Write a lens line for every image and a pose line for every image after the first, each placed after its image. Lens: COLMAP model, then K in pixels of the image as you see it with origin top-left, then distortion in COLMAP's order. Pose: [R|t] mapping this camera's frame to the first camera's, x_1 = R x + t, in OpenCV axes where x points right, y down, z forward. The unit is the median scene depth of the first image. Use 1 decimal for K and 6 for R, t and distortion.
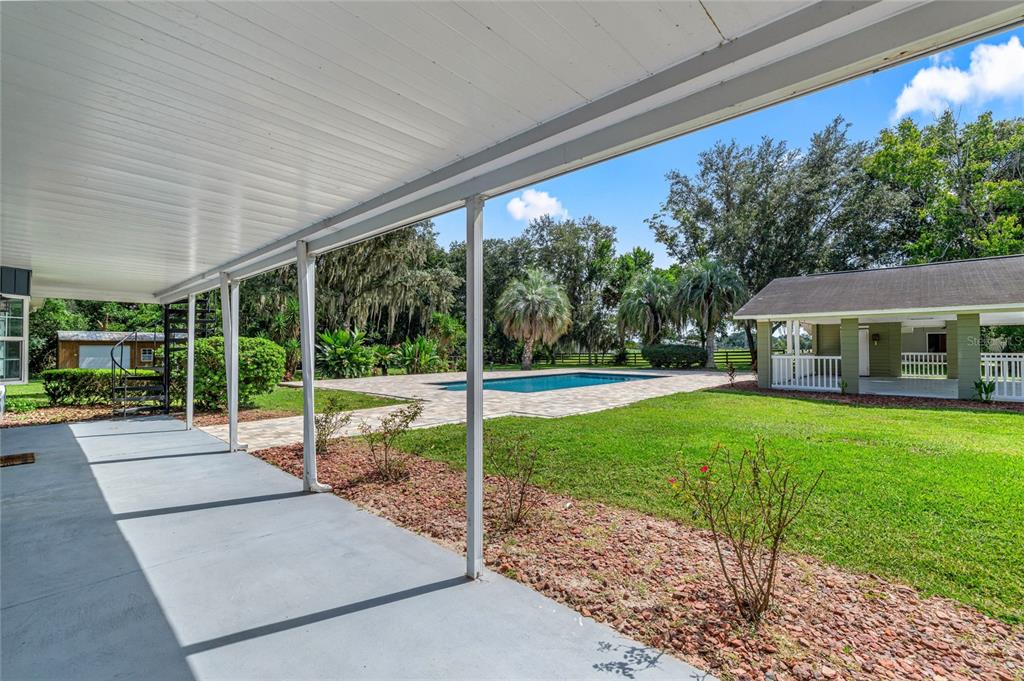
lens RADIAL K [[444.8, 0, 512.0], [0, 444.8, 340.5], [0, 0, 1]] dist [0.001169, -0.000107]
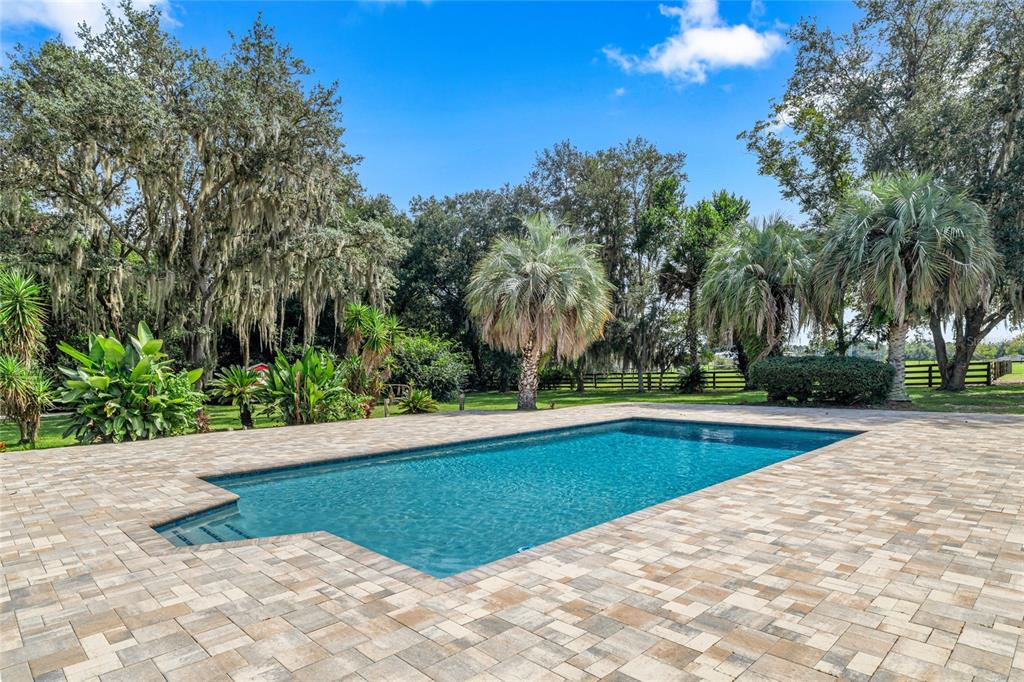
lens RADIAL K [[558.4, 0, 510.6], [0, 558.4, 346.5], [0, 0, 1]] dist [-0.000516, 0.000408]
pose [[0.999193, -0.015931, -0.036882, 0.030734], [0.015359, 0.999758, -0.015740, 0.001933], [0.037124, 0.015161, 0.999196, 0.271803]]
